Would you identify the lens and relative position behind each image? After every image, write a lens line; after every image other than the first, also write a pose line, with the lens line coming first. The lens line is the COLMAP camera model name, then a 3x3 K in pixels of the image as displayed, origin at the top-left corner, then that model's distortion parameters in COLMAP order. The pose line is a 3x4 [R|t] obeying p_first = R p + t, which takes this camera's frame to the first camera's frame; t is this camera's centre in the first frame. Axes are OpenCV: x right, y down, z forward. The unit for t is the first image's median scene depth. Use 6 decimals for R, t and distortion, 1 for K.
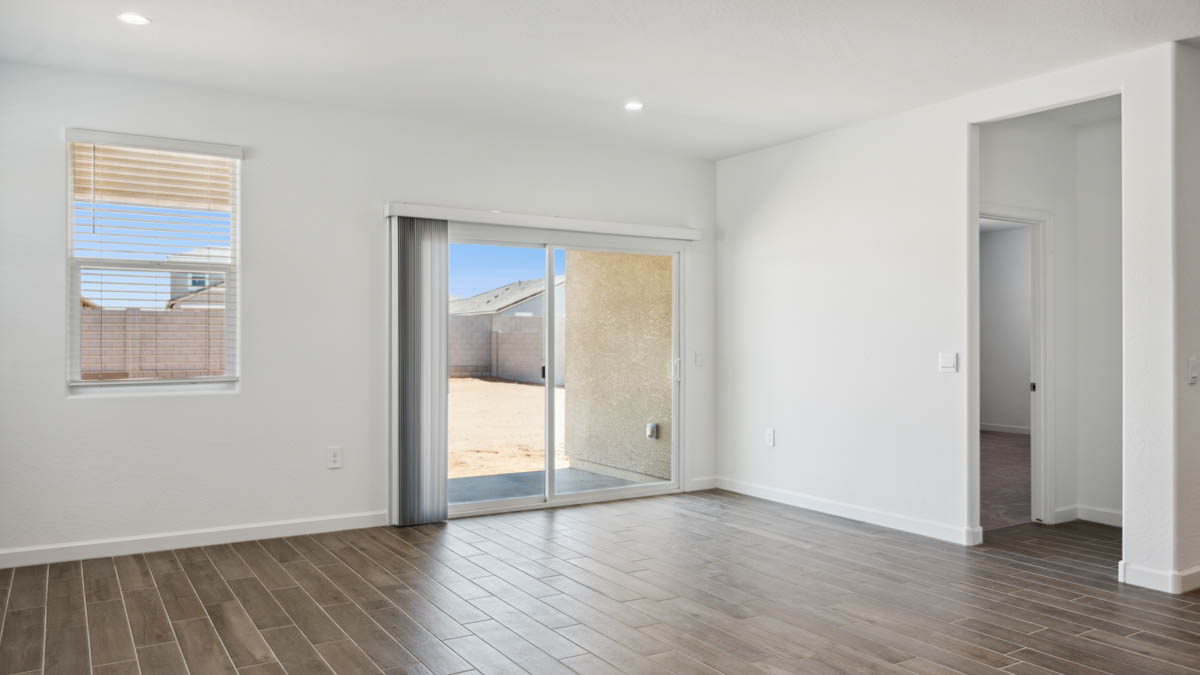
lens RADIAL K [[869.2, 0, 603.5], [0, 869.2, 337.1], [0, 0, 1]] dist [-0.000453, 0.004329]
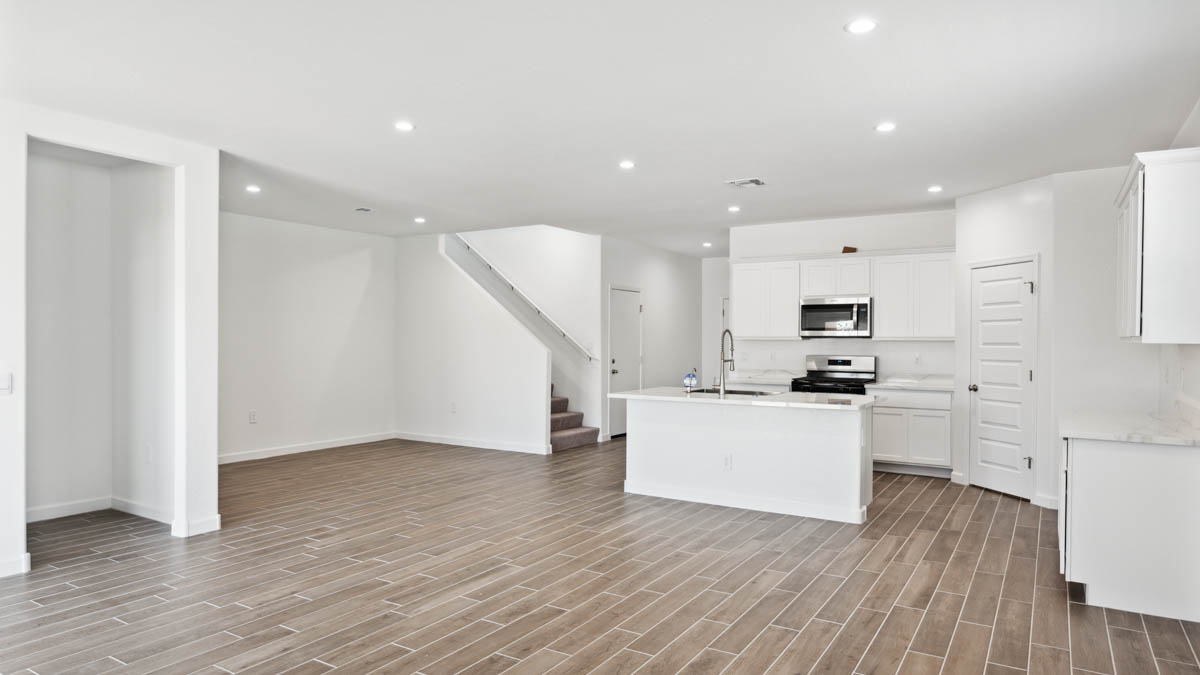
lens RADIAL K [[742.3, 0, 606.7], [0, 742.3, 340.1], [0, 0, 1]] dist [0.001336, 0.000536]
pose [[-0.446310, -0.006605, 0.894854, -0.604211], [-0.007090, 0.999967, 0.003845, -0.025497], [-0.894851, -0.004628, -0.446342, 0.792265]]
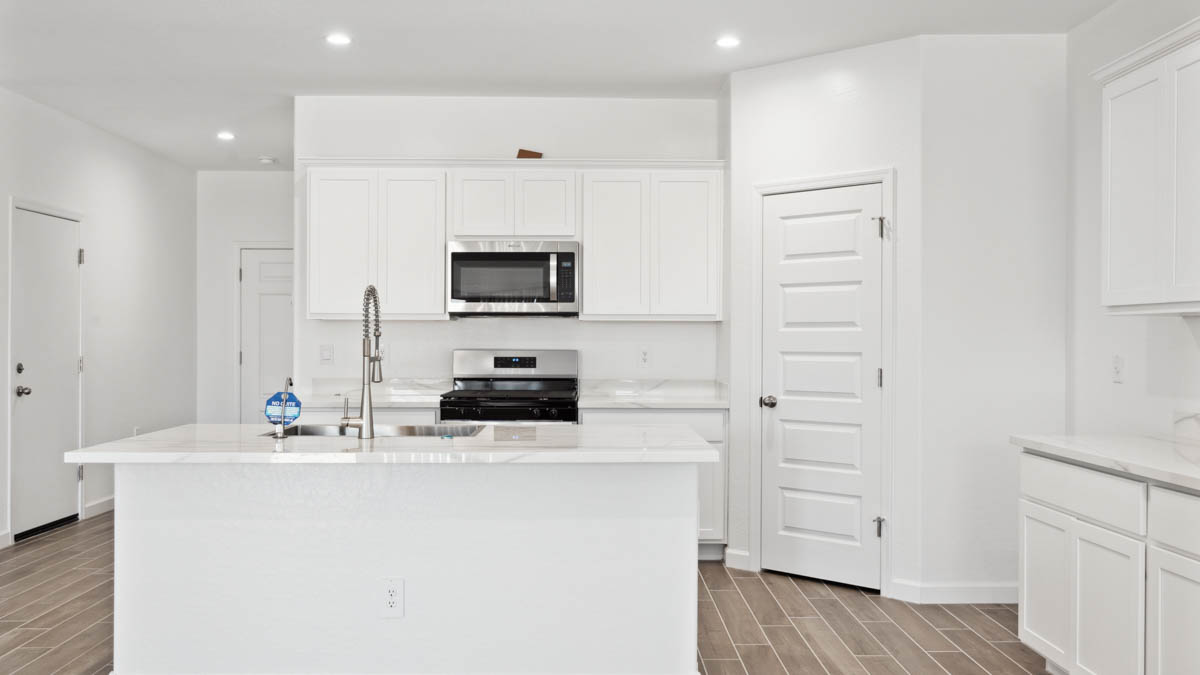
lens RADIAL K [[991.7, 0, 588.1], [0, 991.7, 335.0], [0, 0, 1]] dist [-0.011048, 0.004968]
pose [[-0.864434, -0.004609, 0.502725, -0.389094], [-0.006722, 0.999975, -0.002391, -0.017075], [-0.502701, -0.005447, -0.864443, 0.711554]]
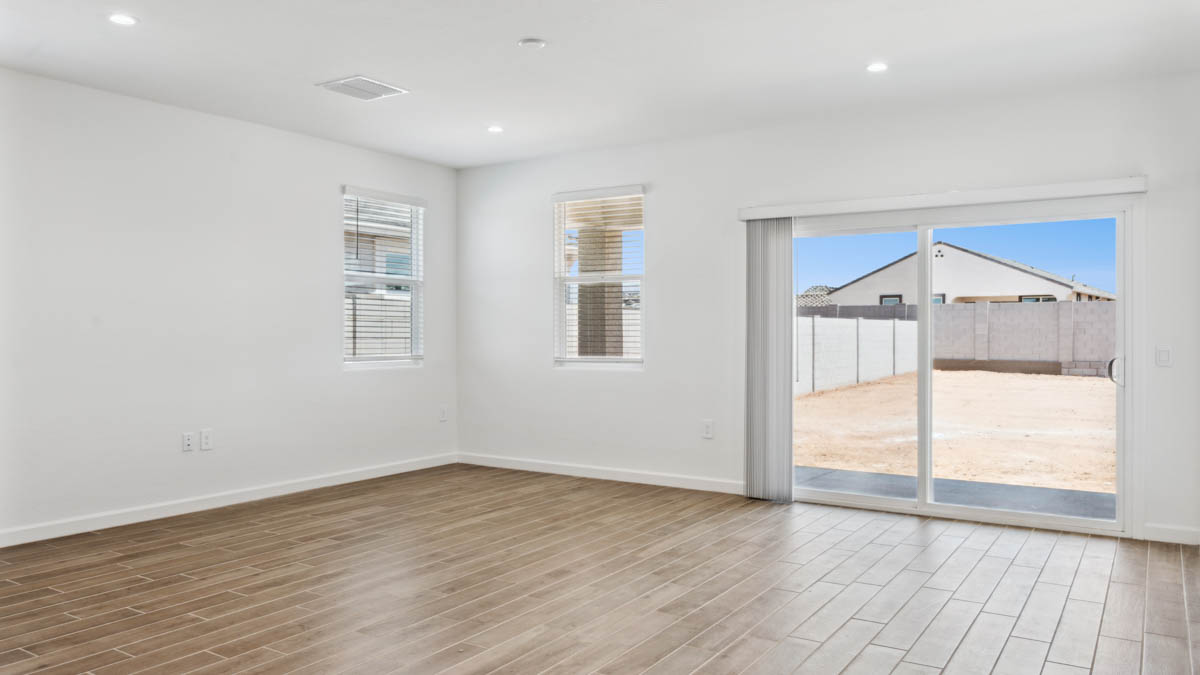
lens RADIAL K [[869.2, 0, 600.4], [0, 869.2, 337.6], [0, 0, 1]] dist [-0.000453, 0.004329]
pose [[0.428329, 0.006431, -0.903600, 0.761619], [0.002437, 0.999963, 0.008273, 0.002810], [0.903619, -0.005746, 0.428298, 0.384574]]
